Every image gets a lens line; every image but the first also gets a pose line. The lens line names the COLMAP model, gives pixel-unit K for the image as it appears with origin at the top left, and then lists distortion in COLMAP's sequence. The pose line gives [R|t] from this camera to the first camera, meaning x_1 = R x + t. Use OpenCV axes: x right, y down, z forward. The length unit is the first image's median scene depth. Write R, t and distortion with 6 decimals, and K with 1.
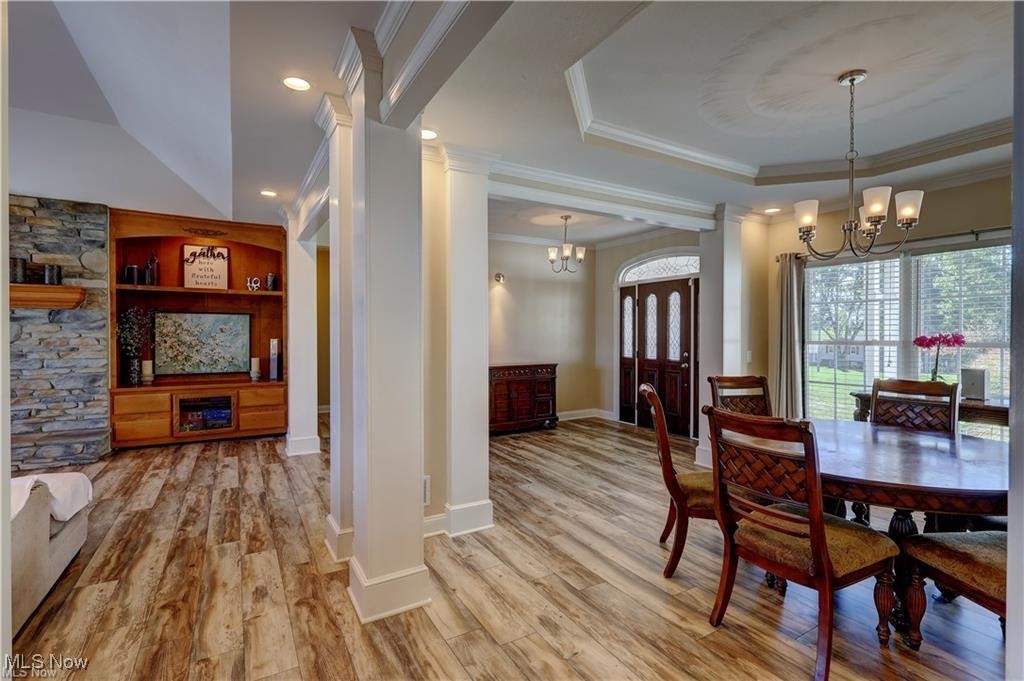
lens RADIAL K [[474.3, 0, 510.1], [0, 474.3, 341.0], [0, 0, 1]] dist [-0.005254, 0.001460]
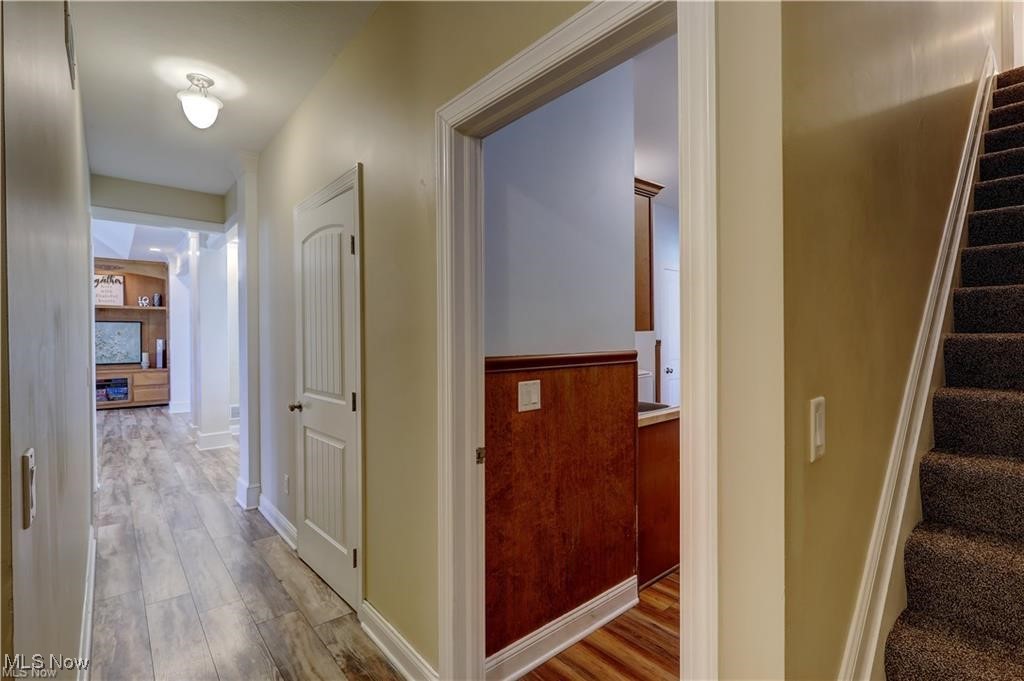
lens RADIAL K [[474.3, 0, 510.3], [0, 474.3, 340.6], [0, 0, 1]] dist [-0.005254, 0.001460]
pose [[0.984643, -0.007559, 0.174416, 0.333310], [0.008176, 0.999963, -0.002819, 0.013137], [-0.174388, 0.004202, 0.984668, -0.668172]]
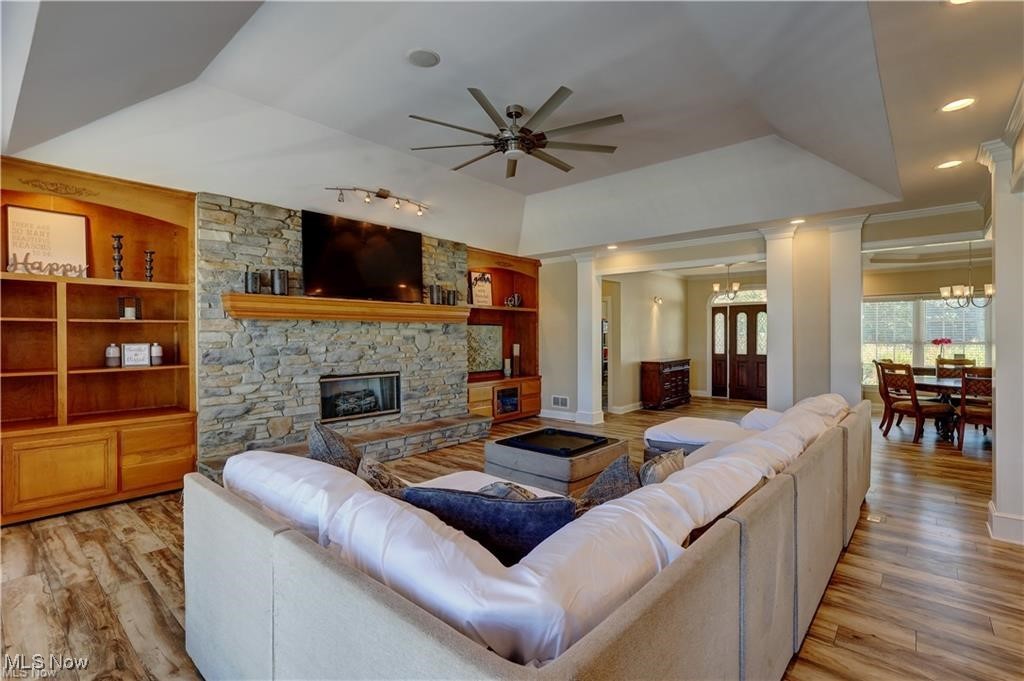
lens RADIAL K [[474.3, 0, 529.4], [0, 474.3, 332.0], [0, 0, 1]] dist [-0.005254, 0.001460]
pose [[0.939237, -0.004756, 0.343237, -1.028059], [0.013730, 0.999624, -0.023720, -0.007435], [-0.342996, 0.026991, 0.938949, -0.269517]]
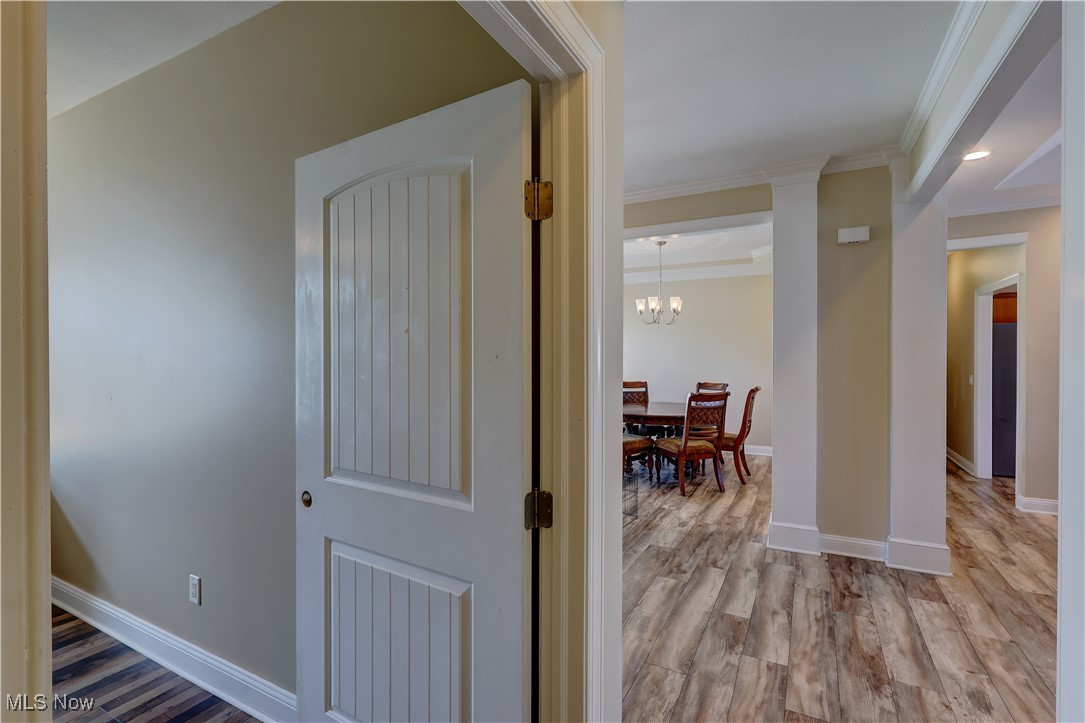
lens RADIAL K [[502.6, 0, 546.5], [0, 502.6, 362.9], [0, 0, 1]] dist [-0.005254, 0.001460]
pose [[-0.527955, -0.010458, 0.849208, -0.432459], [0.016023, 0.999624, 0.022271, -0.024608], [-0.849121, 0.025365, -0.527589, 1.180806]]
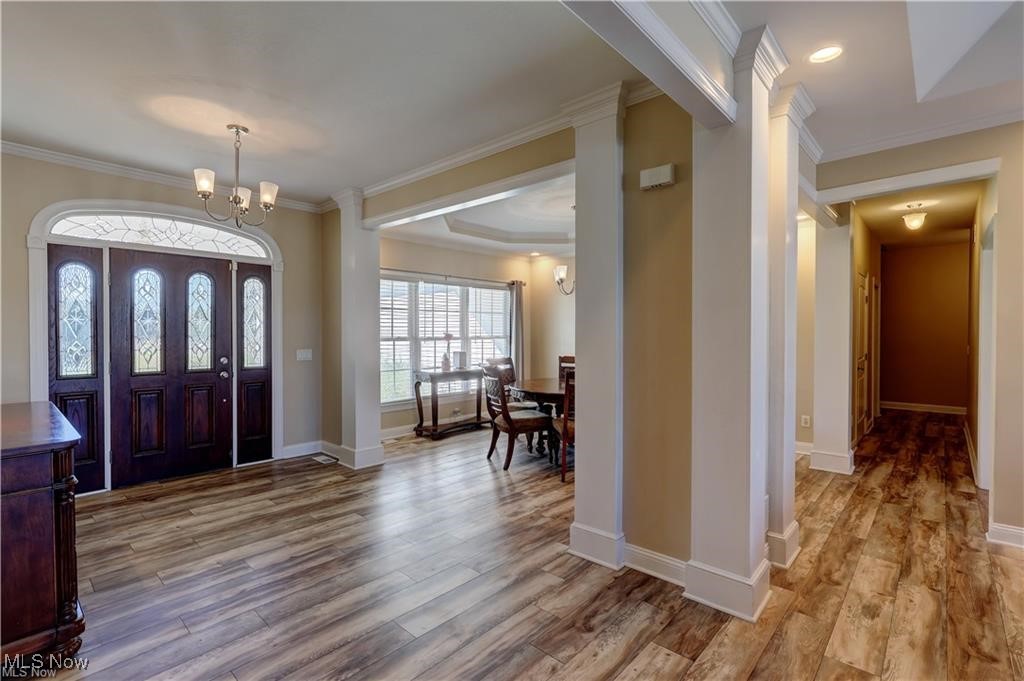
lens RADIAL K [[474.3, 0, 514.9], [0, 474.3, 335.3], [0, 0, 1]] dist [-0.005254, 0.001460]
pose [[-0.301550, -0.007455, 0.953421, -0.510689], [0.014704, 0.999814, 0.012468, -0.013701], [-0.953337, 0.017778, -0.301384, 0.824802]]
